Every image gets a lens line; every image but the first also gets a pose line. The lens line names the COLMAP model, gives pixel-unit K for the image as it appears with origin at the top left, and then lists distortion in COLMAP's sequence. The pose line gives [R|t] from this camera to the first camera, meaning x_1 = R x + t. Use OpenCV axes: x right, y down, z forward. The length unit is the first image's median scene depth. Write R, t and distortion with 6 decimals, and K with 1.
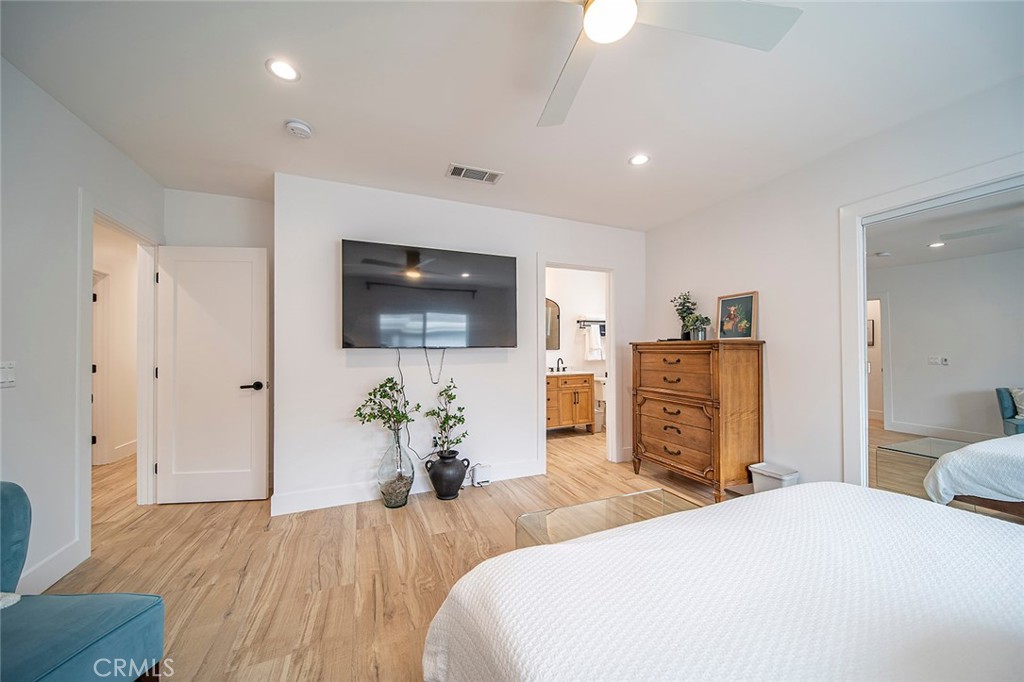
lens RADIAL K [[373.8, 0, 511.1], [0, 373.8, 346.2], [0, 0, 1]] dist [0.008383, -0.000073]
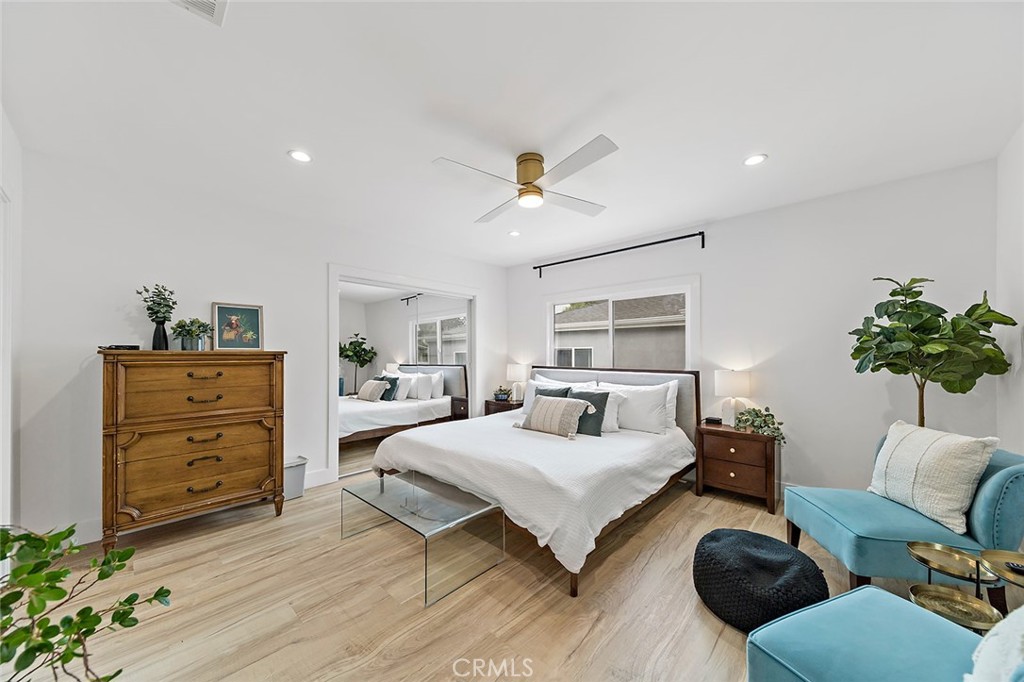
lens RADIAL K [[373.8, 0, 513.1], [0, 373.8, 347.0], [0, 0, 1]] dist [0.008383, -0.000073]
pose [[-0.418463, 0.017557, 0.908064, -0.590778], [-0.006705, 0.999726, -0.022419, -0.007823], [-0.908209, -0.015470, -0.418230, 0.749885]]
